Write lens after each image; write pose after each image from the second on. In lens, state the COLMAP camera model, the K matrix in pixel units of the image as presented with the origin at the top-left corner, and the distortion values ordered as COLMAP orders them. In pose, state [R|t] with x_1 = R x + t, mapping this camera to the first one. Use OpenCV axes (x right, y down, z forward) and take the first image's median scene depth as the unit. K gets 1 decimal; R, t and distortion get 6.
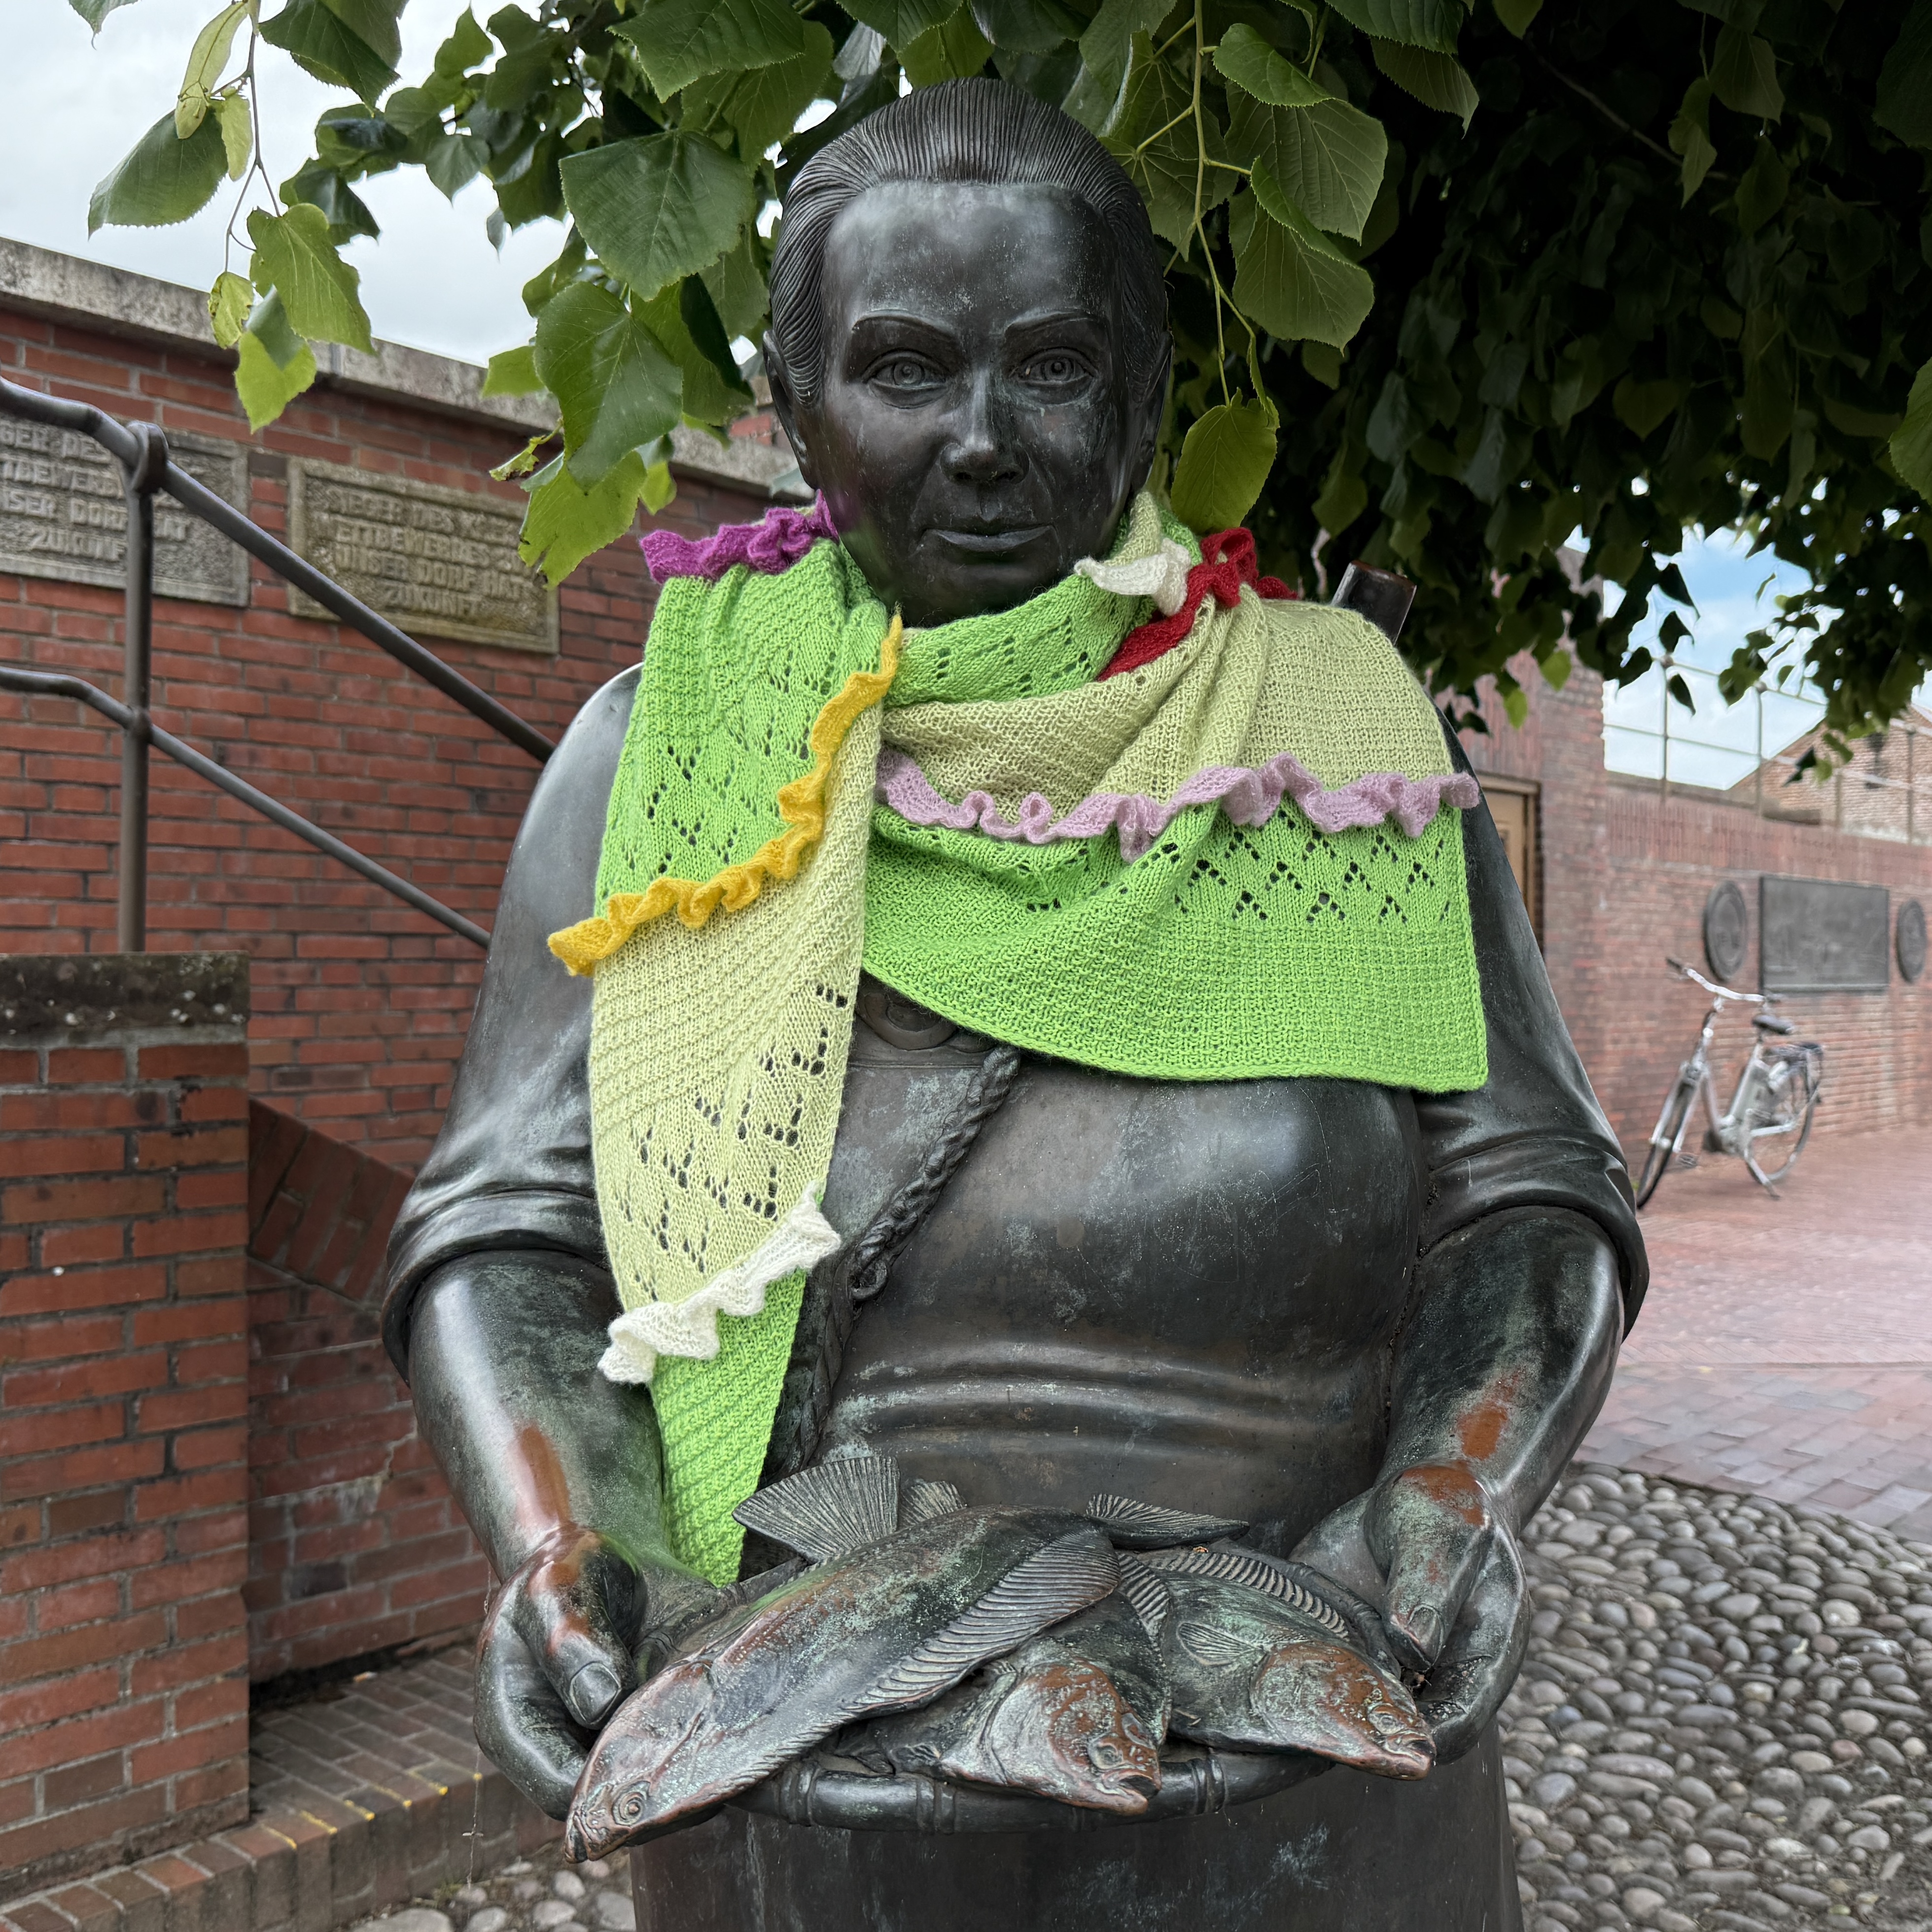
lens RADIAL K [[2146.0, 0, 1108.0], [0, 2146.0, 992.9], [0, 0, 1]] dist [0.132214, -0.280444]
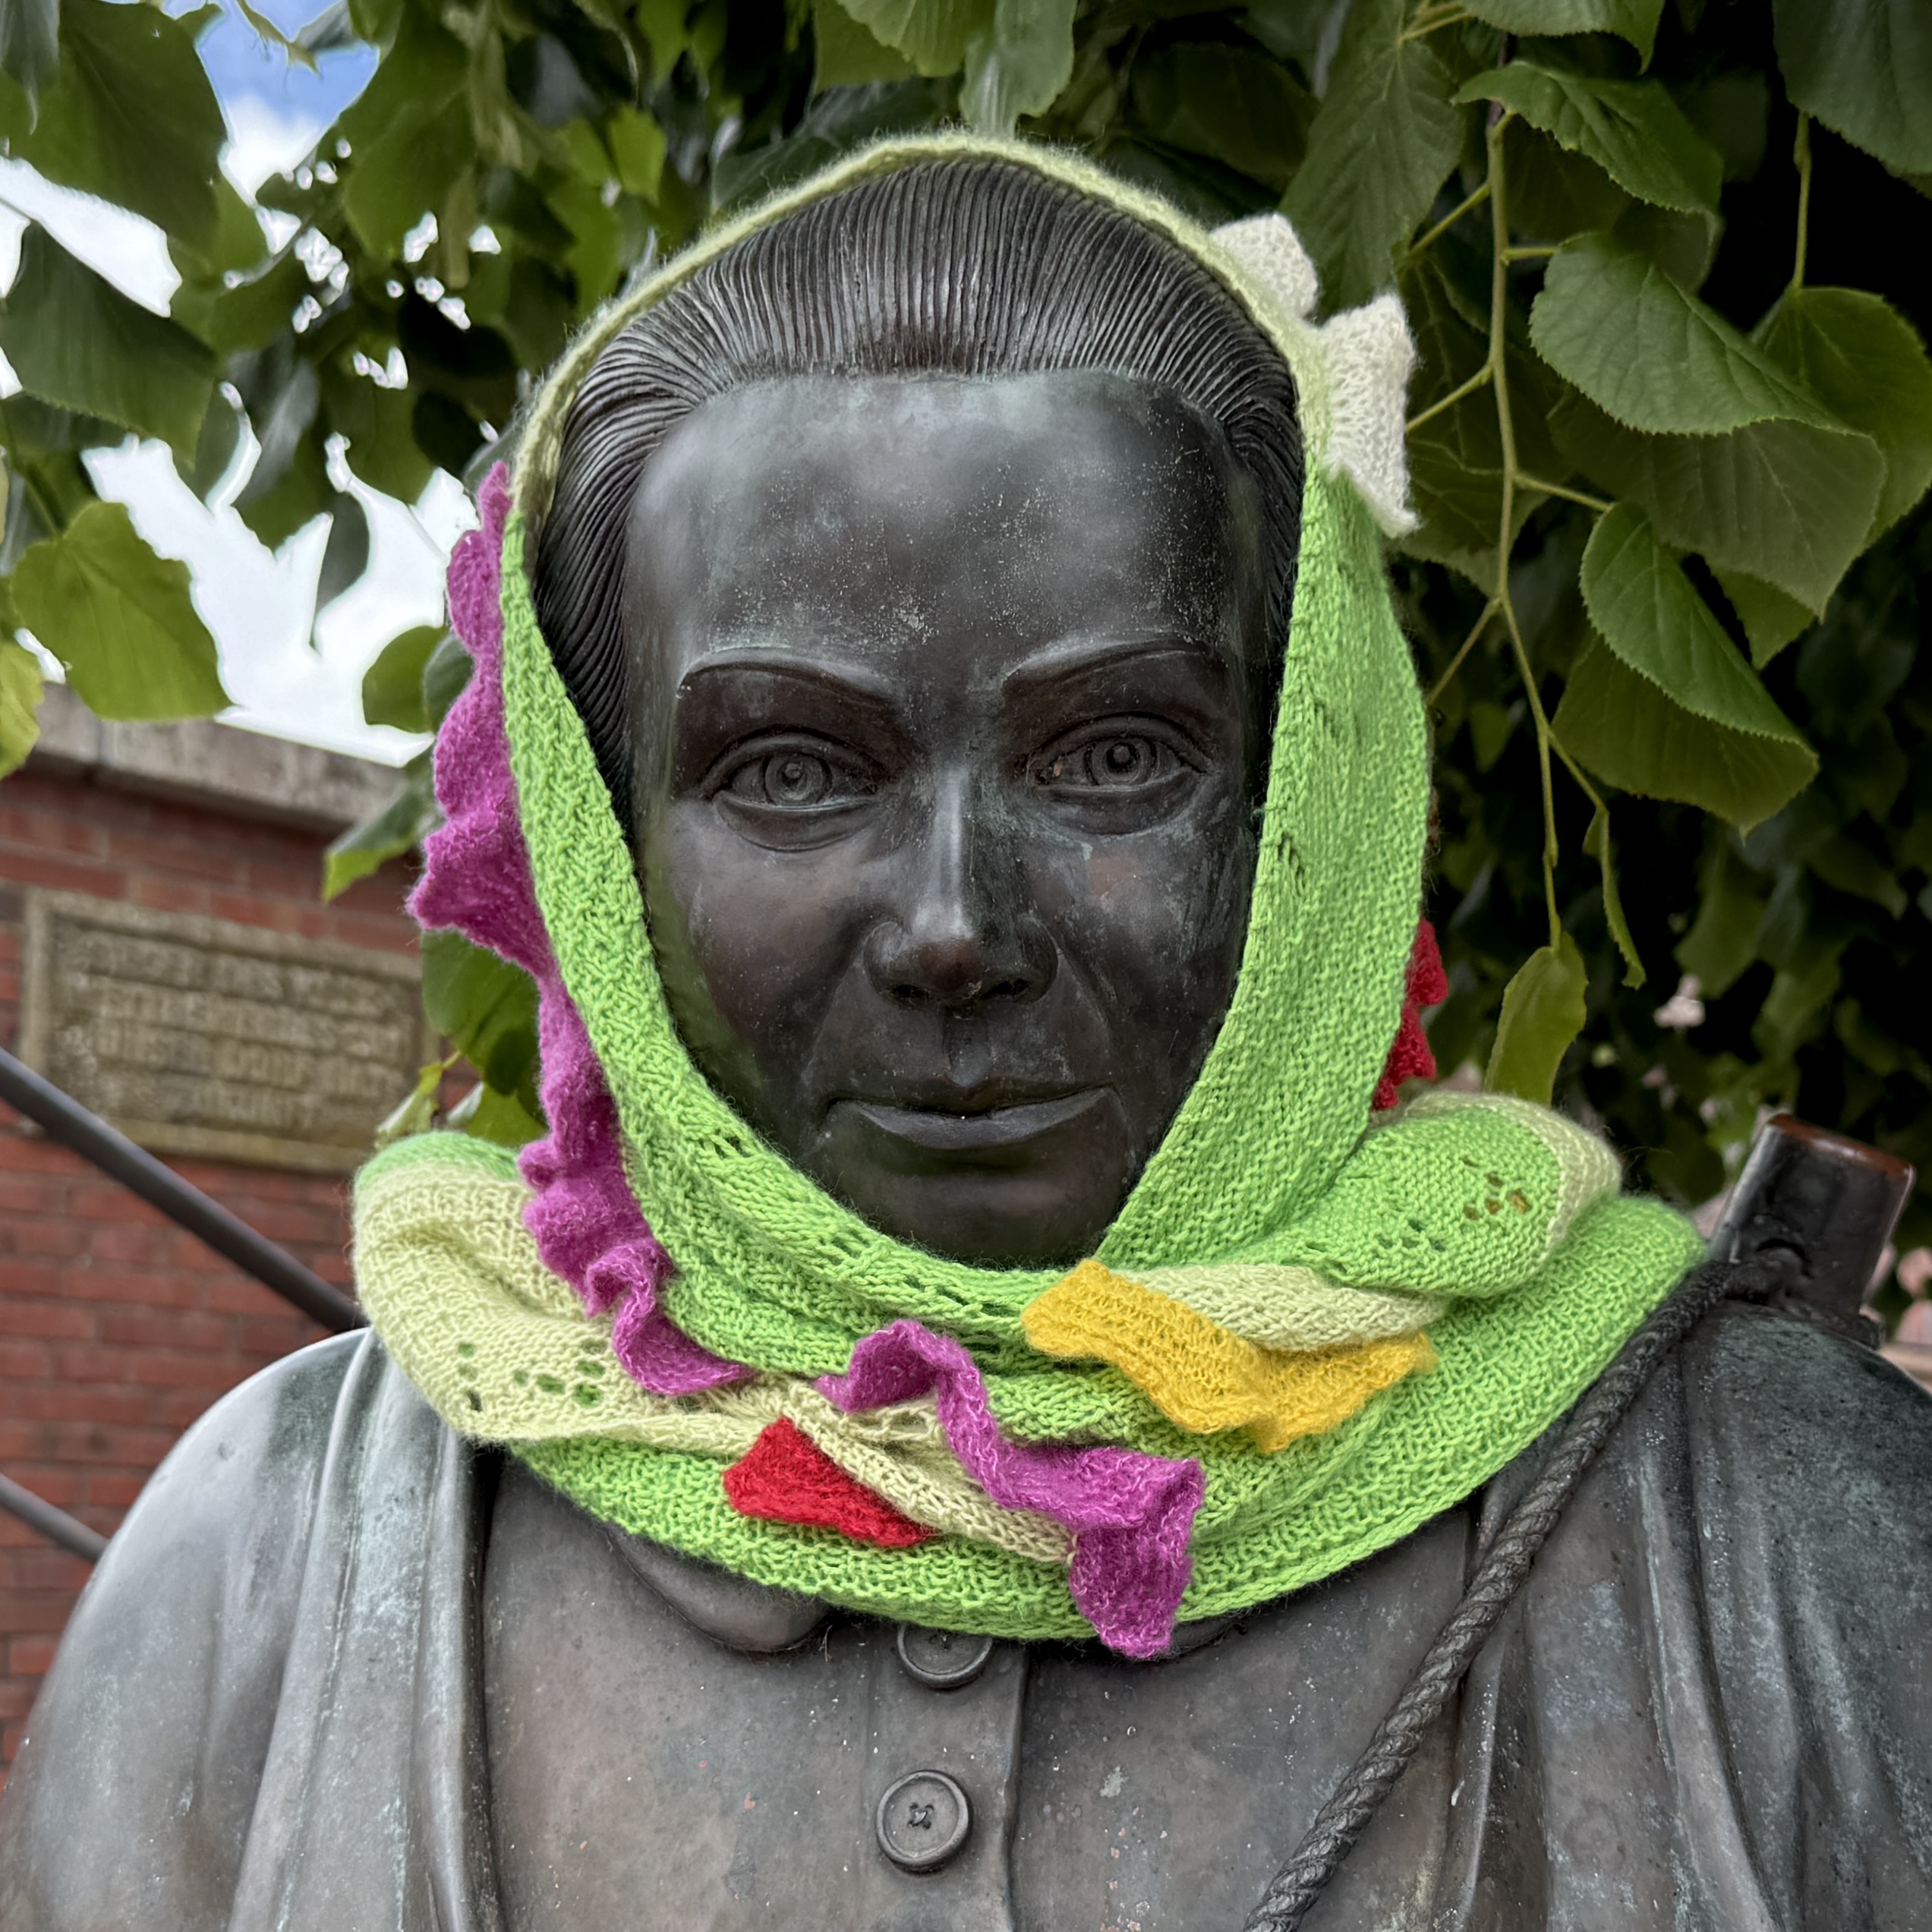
lens RADIAL K [[3240.7, 0, 922.2], [0, 3240.7, 1258.4], [0, 0, 1]] dist [0.016389, 0.784634]
pose [[0.992050, -0.004244, -0.125777, 0.021306], [-0.010306, 0.993334, -0.114806, -0.107950], [0.125425, 0.115189, 0.985393, 0.342554]]
